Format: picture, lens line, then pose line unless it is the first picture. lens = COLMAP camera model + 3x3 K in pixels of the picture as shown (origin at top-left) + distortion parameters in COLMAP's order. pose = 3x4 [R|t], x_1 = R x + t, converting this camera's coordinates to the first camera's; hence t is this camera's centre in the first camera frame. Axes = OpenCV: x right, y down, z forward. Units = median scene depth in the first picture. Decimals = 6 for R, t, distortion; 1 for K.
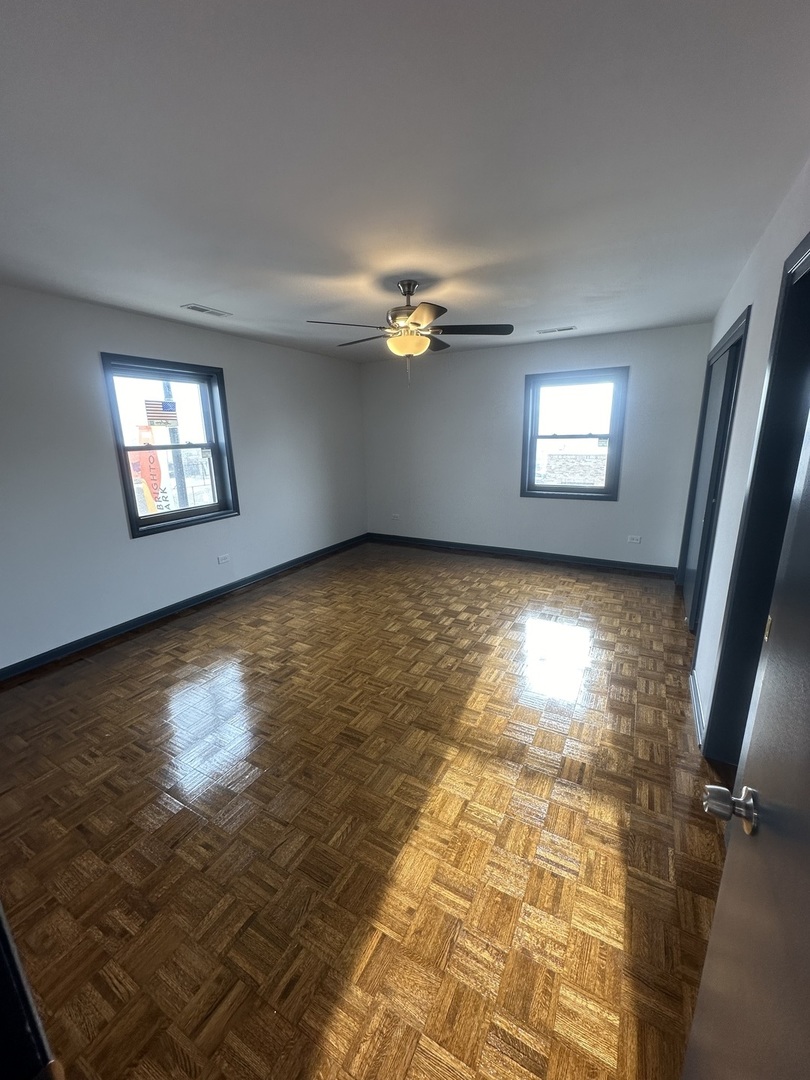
lens RADIAL K [[427.8, 0, 404.8], [0, 427.8, 541.6], [0, 0, 1]] dist [-0.000675, 0.000077]
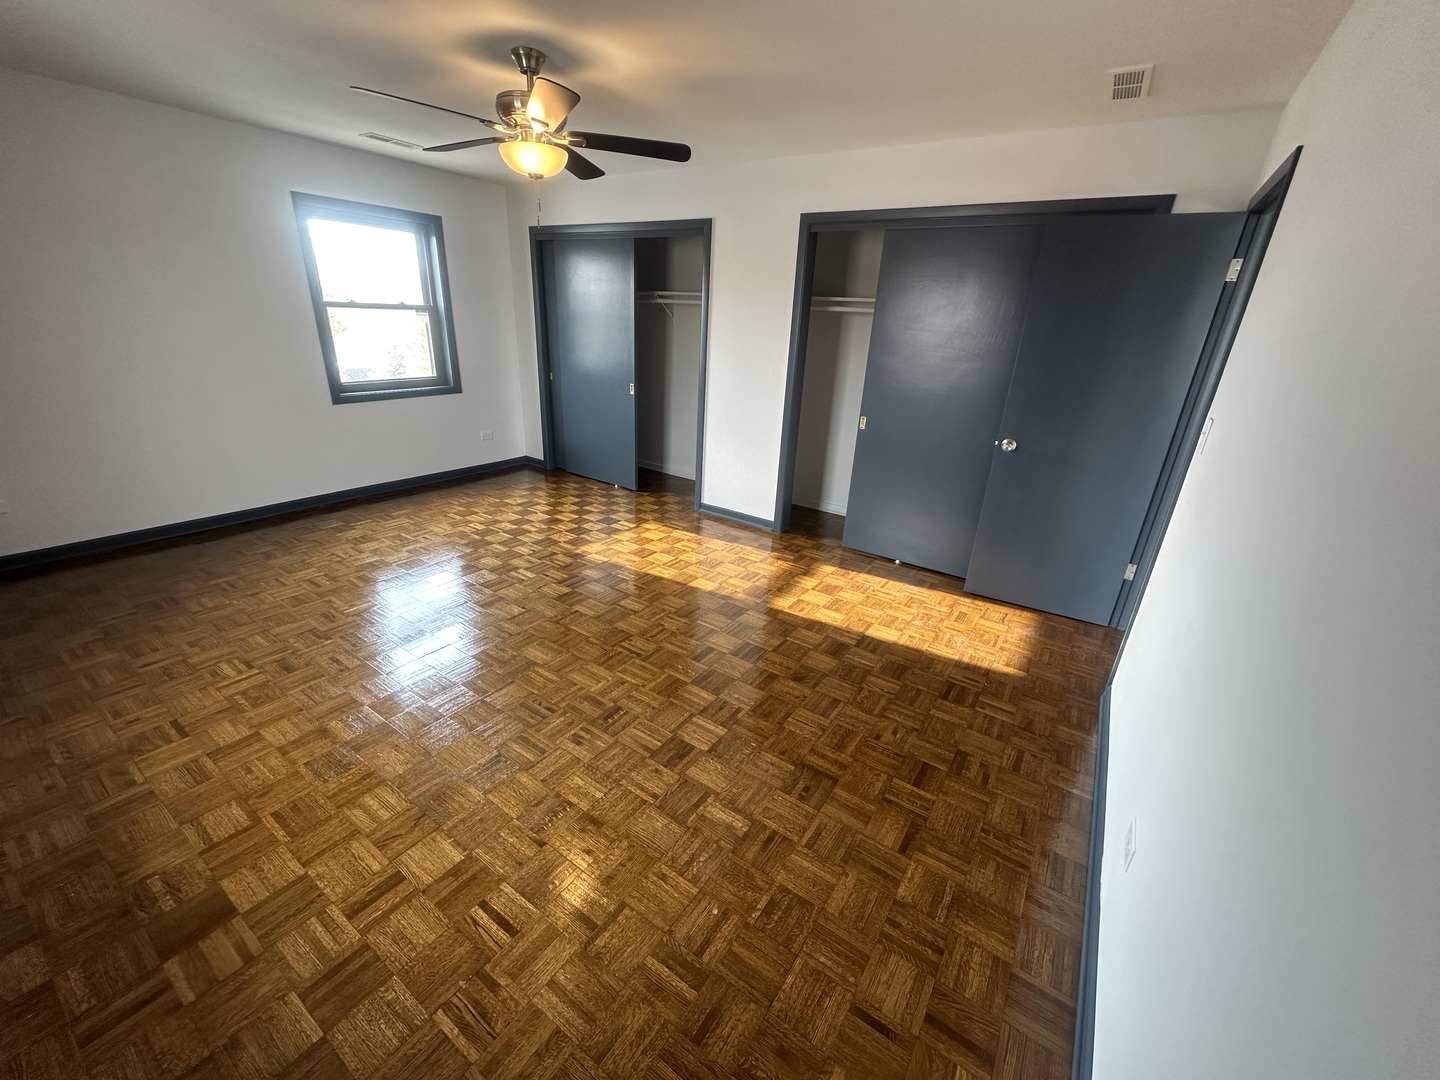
lens RADIAL K [[570.4, 0, 718.8], [0, 570.4, 541.6], [0, 0, 1]] dist [-0.000675, 0.000077]
pose [[0.085017, -0.341721, 0.935948, -0.612462], [0.198443, 0.926337, 0.320187, -0.087396], [-0.976418, 0.158511, 0.146566, 0.430602]]
